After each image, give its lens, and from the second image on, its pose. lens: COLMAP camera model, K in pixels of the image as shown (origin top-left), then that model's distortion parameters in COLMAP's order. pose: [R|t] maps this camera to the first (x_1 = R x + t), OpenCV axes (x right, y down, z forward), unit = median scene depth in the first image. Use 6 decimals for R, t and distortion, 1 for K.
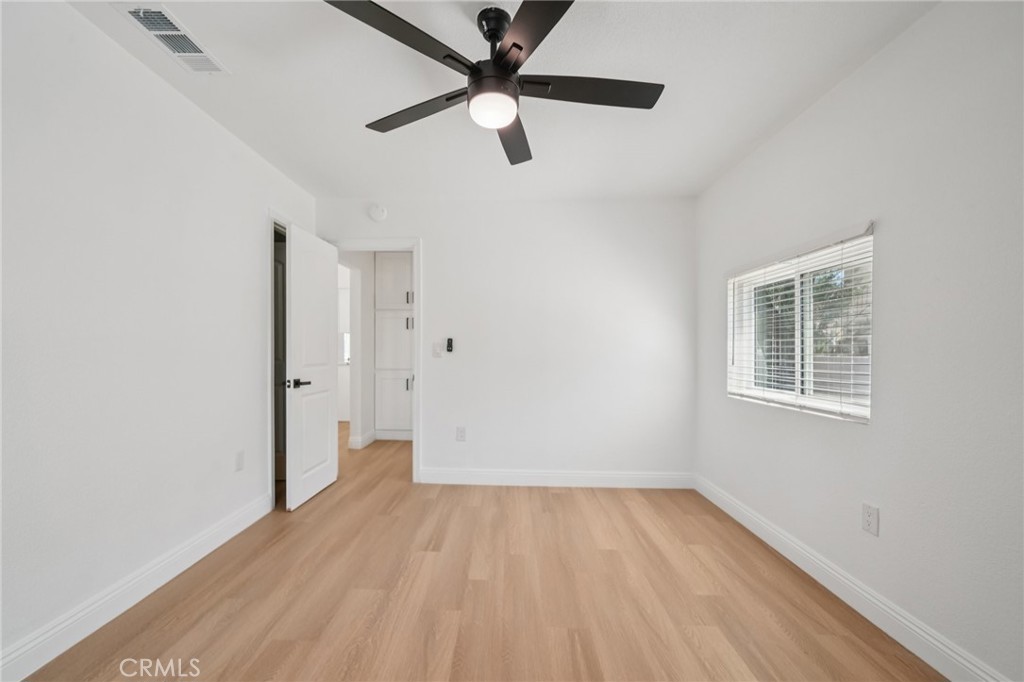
lens RADIAL K [[415.2, 0, 484.9], [0, 415.2, 350.4], [0, 0, 1]] dist [-0.002486, 0.000487]
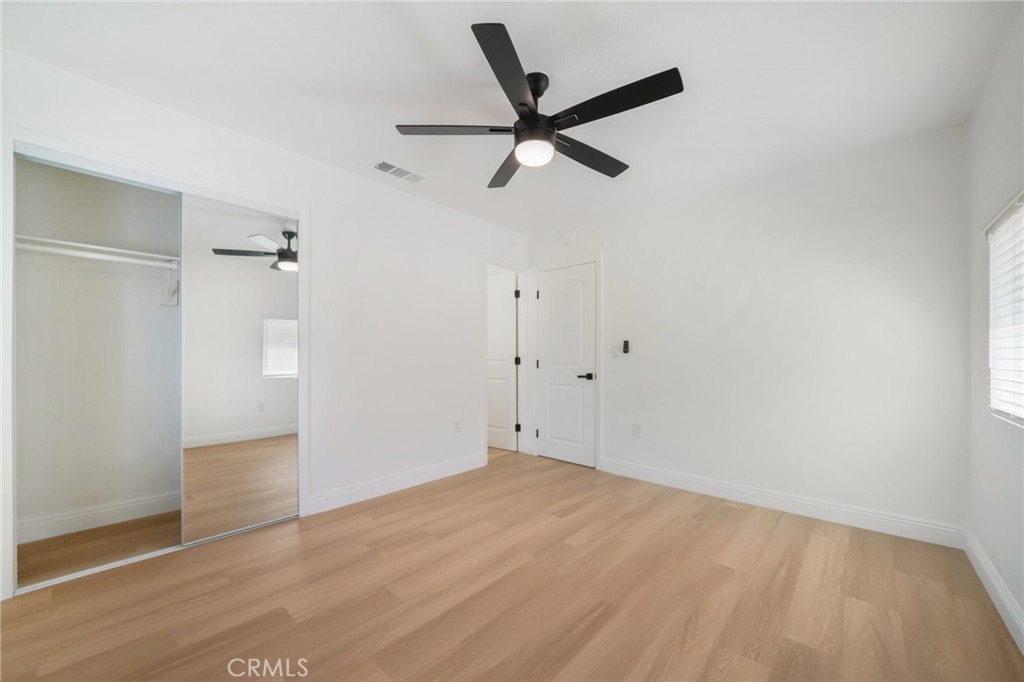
lens RADIAL K [[391.7, 0, 502.0], [0, 391.7, 357.4], [0, 0, 1]] dist [-0.012302, 0.000962]
pose [[0.759997, -0.003675, -0.649916, 0.473167], [0.002131, 0.999993, -0.003162, 0.024179], [0.649923, 0.001018, 0.759999, 0.033373]]
